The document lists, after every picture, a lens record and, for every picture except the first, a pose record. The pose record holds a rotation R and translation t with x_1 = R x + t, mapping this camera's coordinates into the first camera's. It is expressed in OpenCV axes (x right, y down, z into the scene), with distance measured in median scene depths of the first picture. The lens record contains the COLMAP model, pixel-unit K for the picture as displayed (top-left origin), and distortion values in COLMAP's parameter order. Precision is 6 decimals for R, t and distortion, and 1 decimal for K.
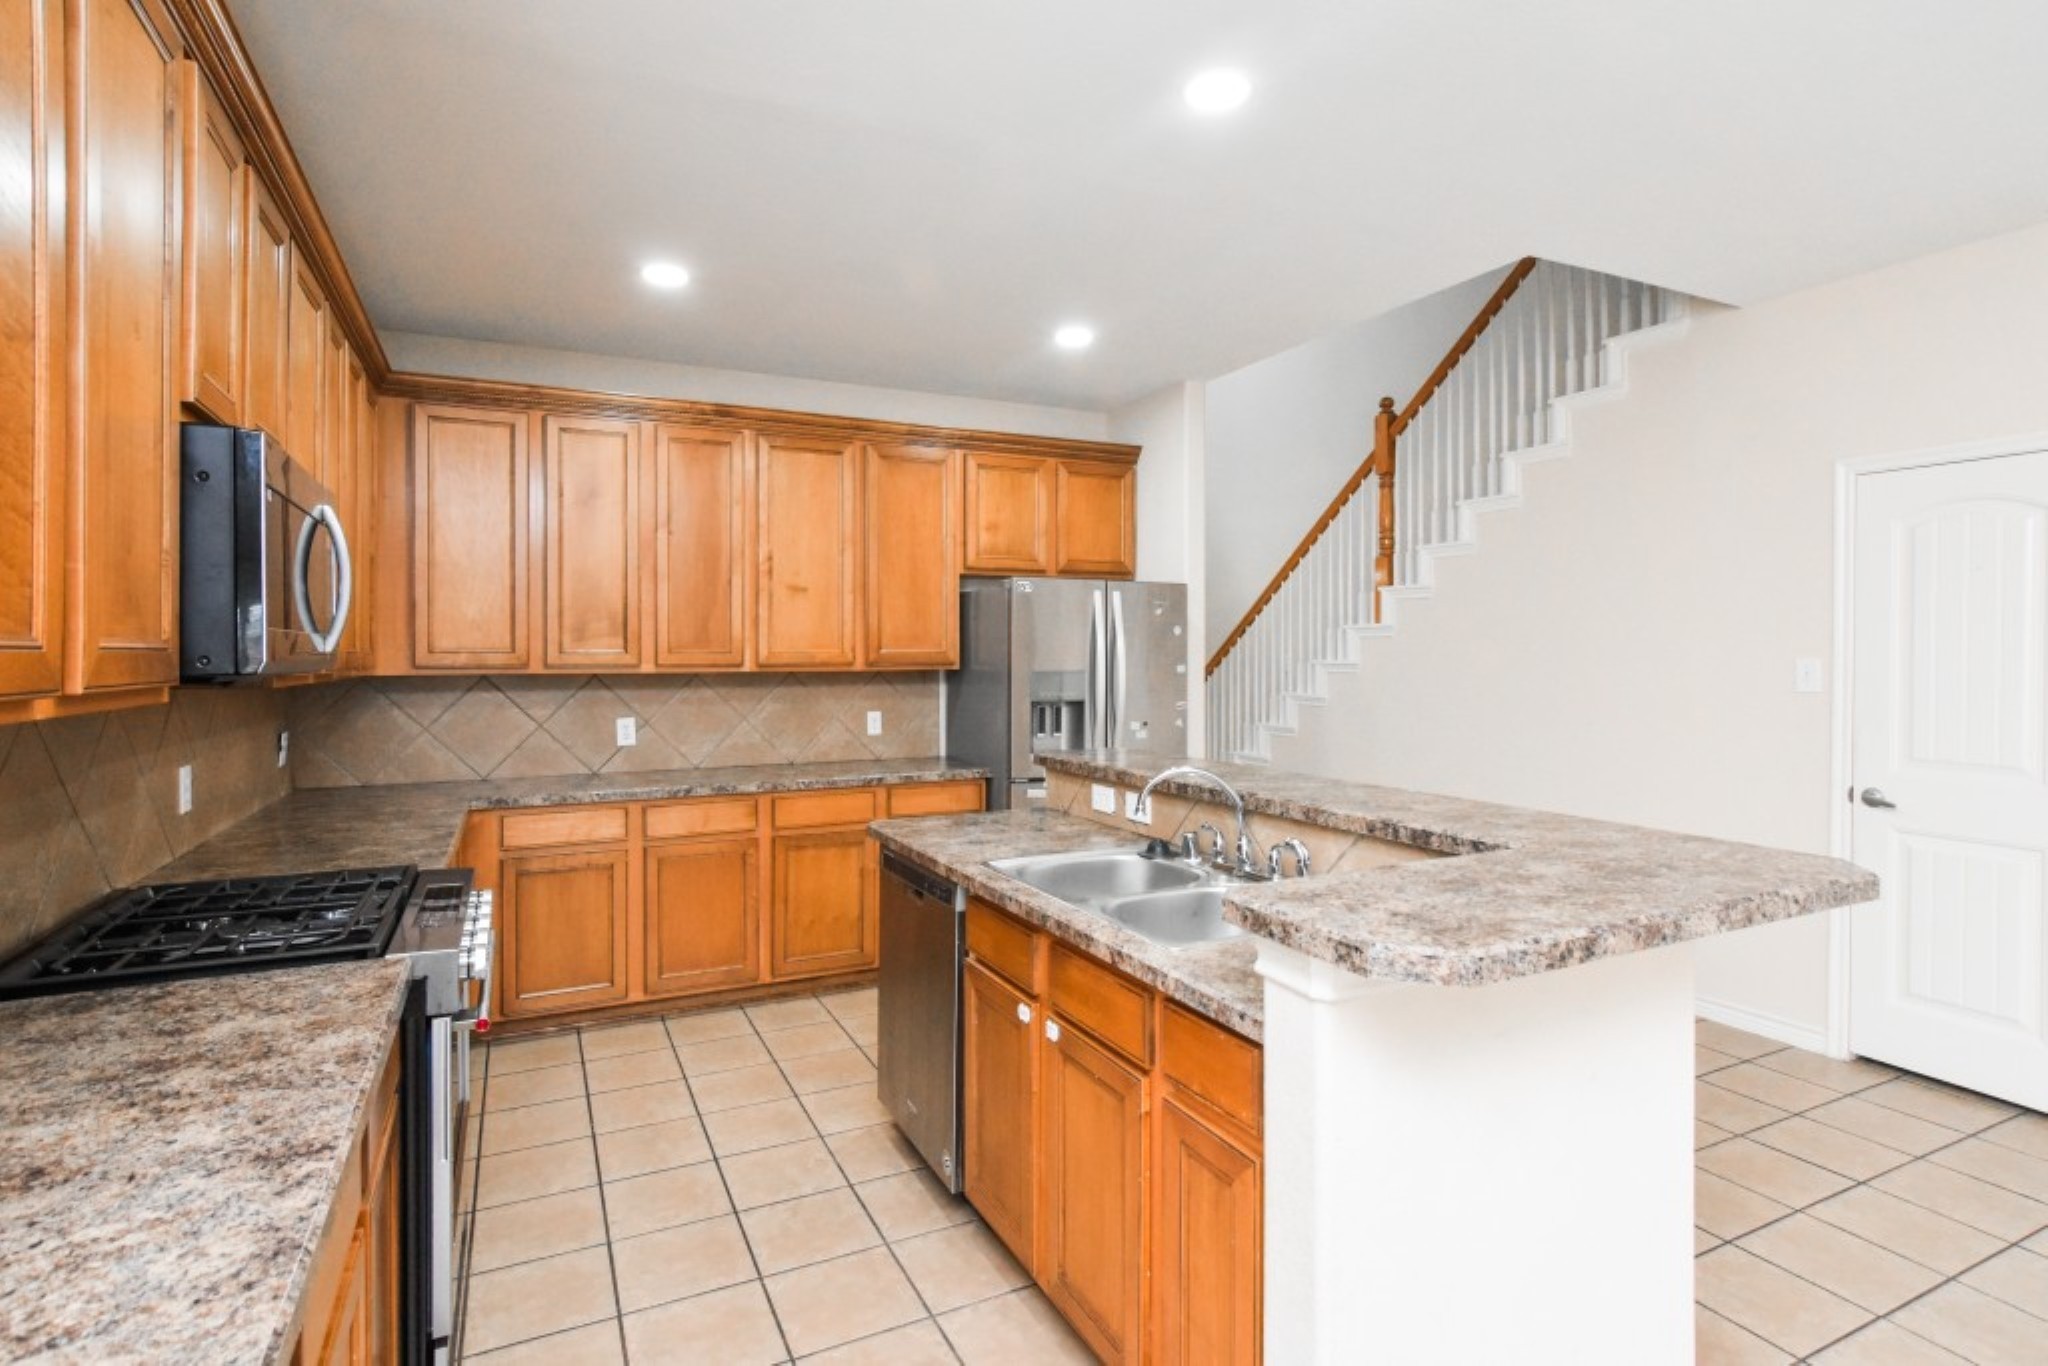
lens RADIAL K [[1004.2, 0, 1005.0], [0, 1004.2, 651.7], [0, 0, 1]] dist [-0.013386, 0.006154]
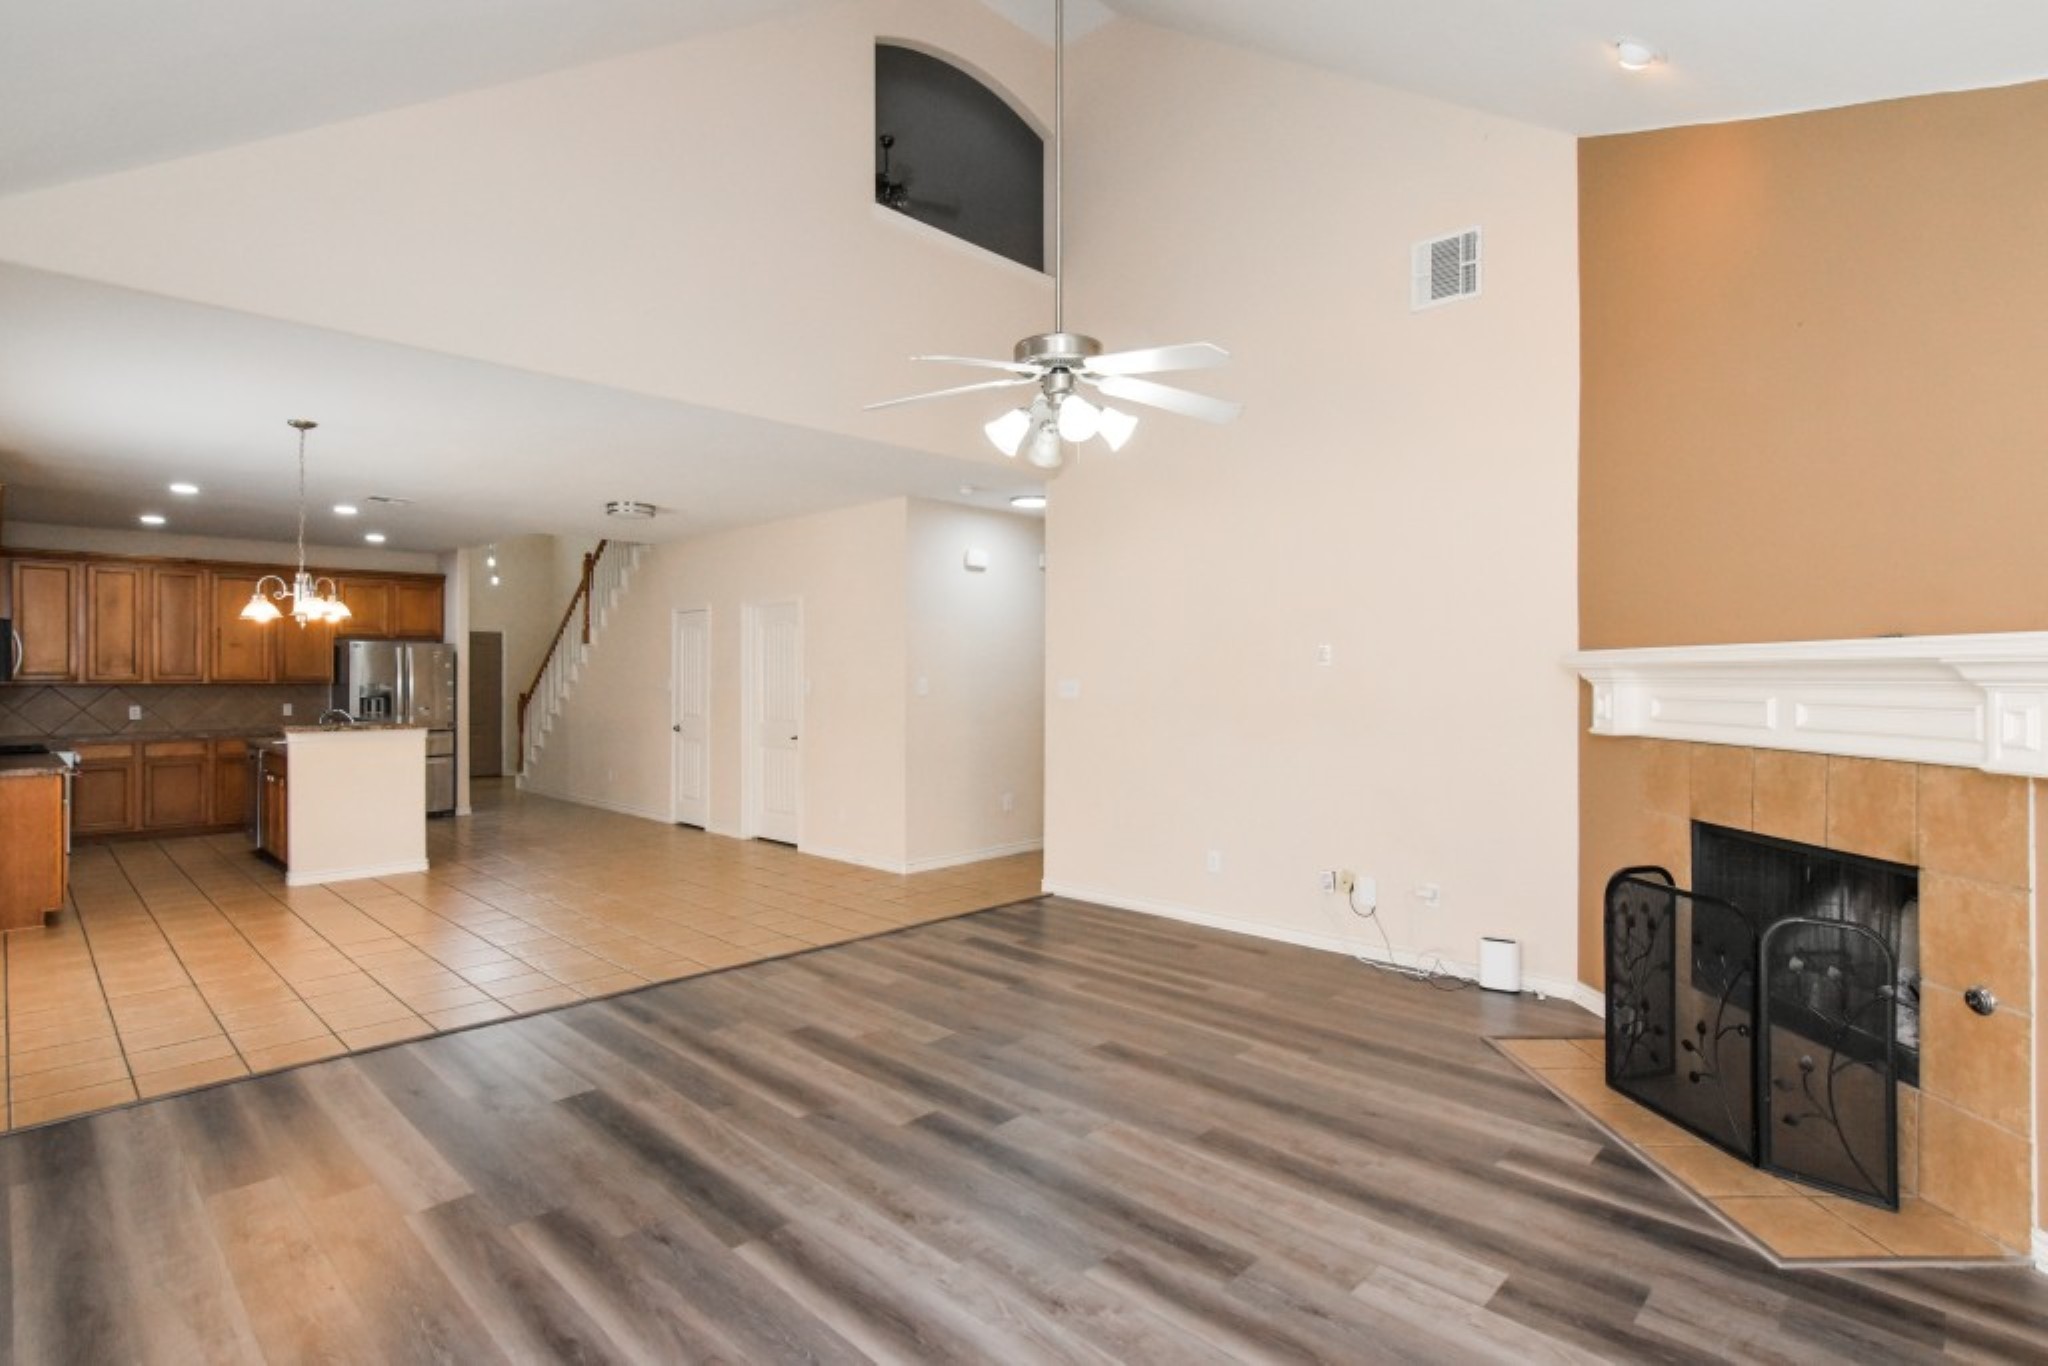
lens RADIAL K [[1004.2, 0, 1022.2], [0, 1004.2, 678.8], [0, 0, 1]] dist [-0.013386, 0.006154]
pose [[0.938066, 0.004315, 0.346431, 0.629134], [-0.006074, 0.999974, 0.003991, -0.009120], [-0.346404, -0.005848, 0.938067, -1.570394]]
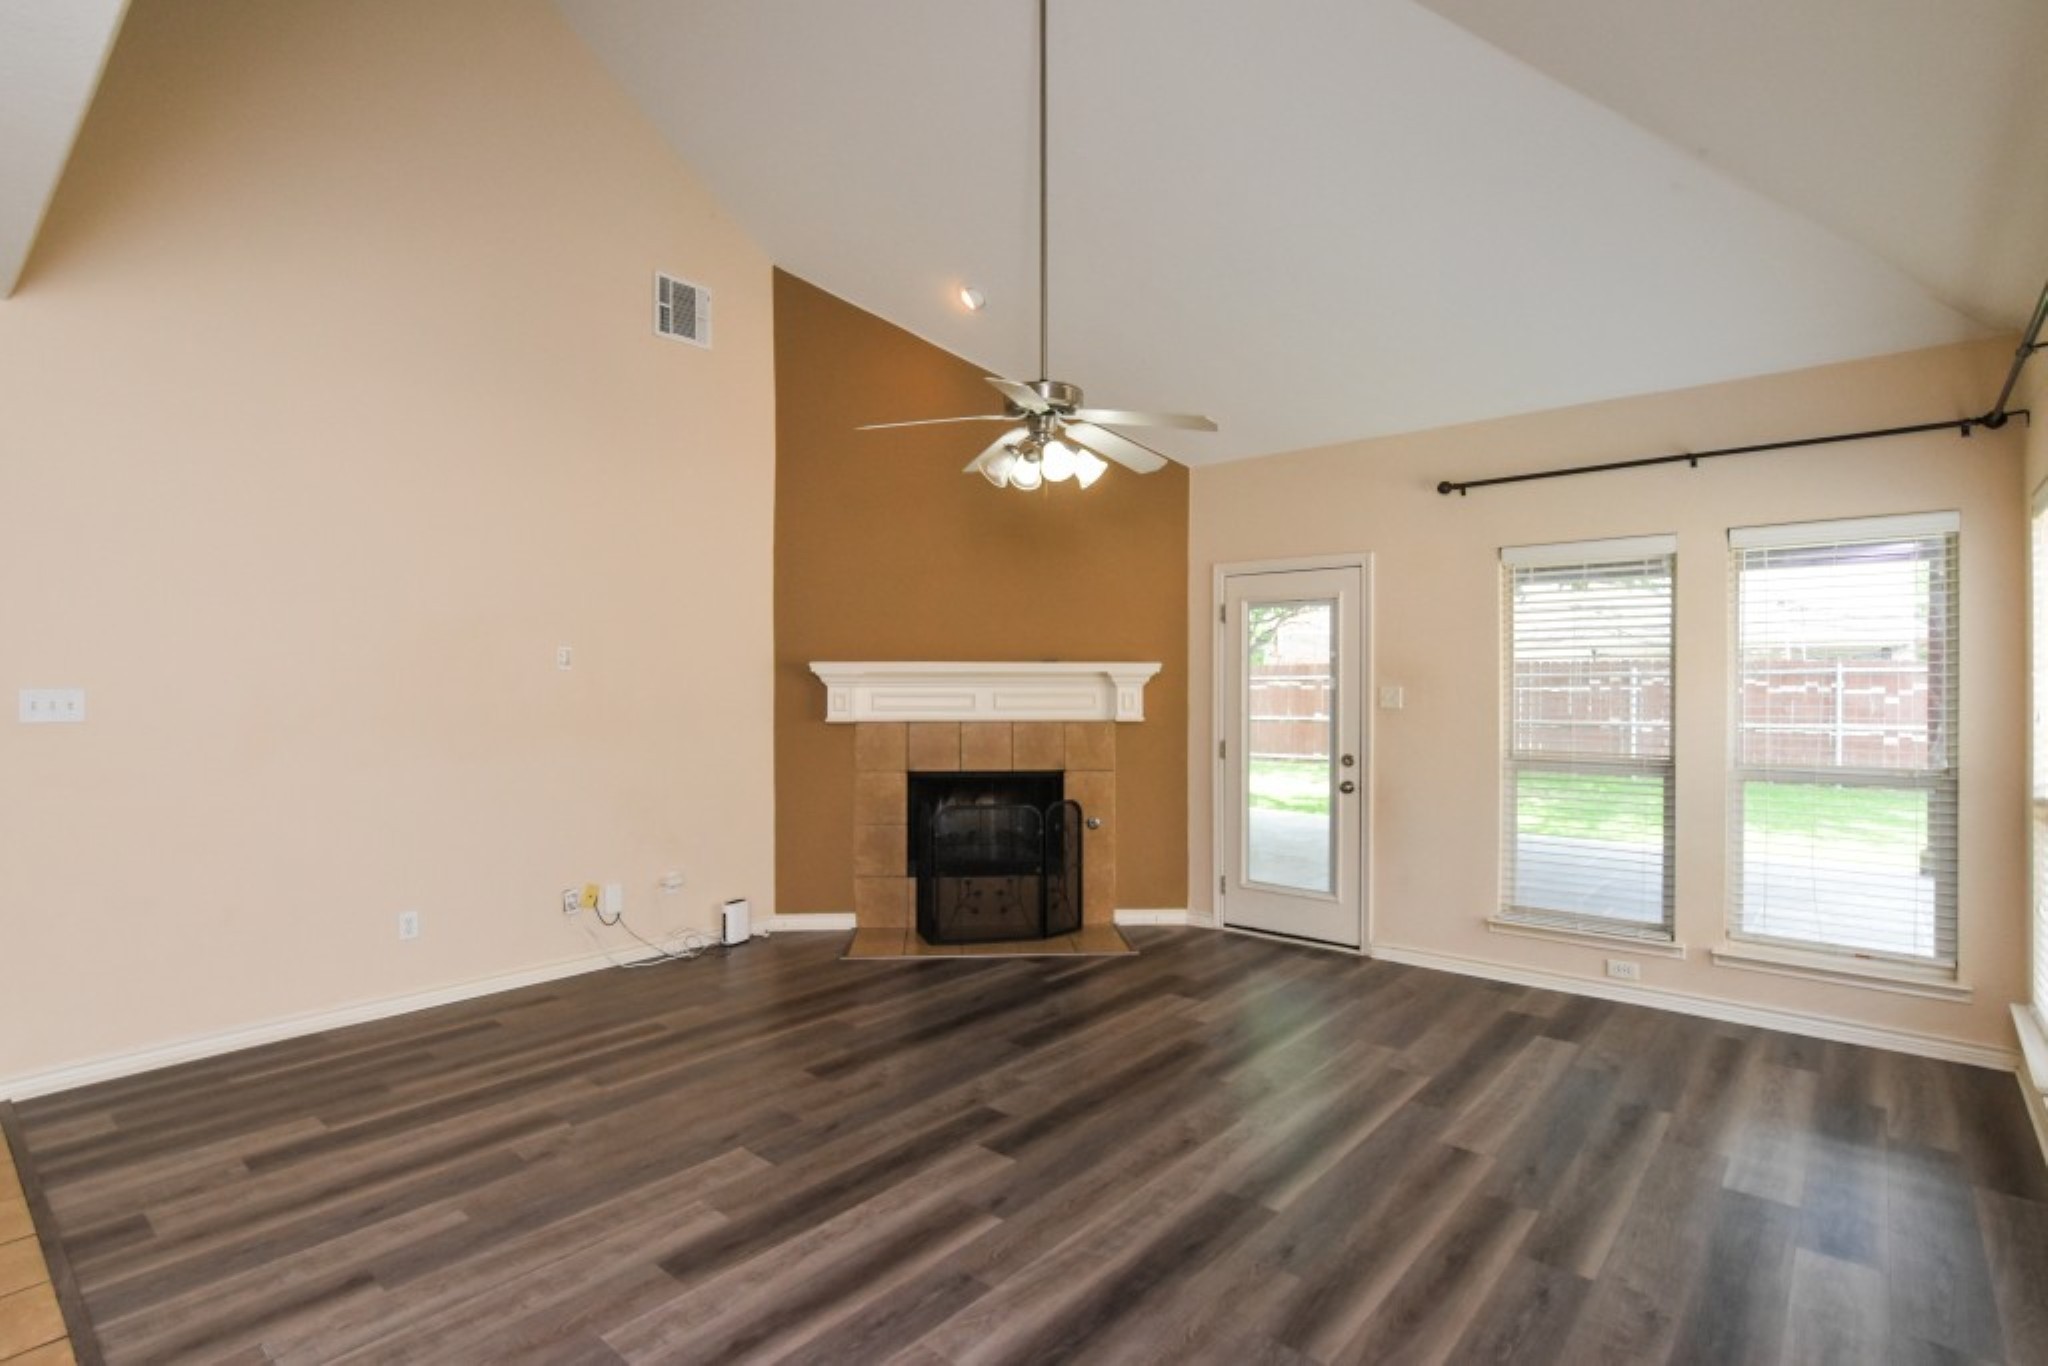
lens RADIAL K [[1004.2, 0, 1015.8], [0, 1004.2, 686.6], [0, 0, 1]] dist [-0.013386, 0.006154]
pose [[-0.401874, -0.000521, 0.915695, 0.163965], [-0.001901, 0.999998, -0.000266, -0.003836], [-0.915693, -0.001847, -0.401874, -0.562266]]
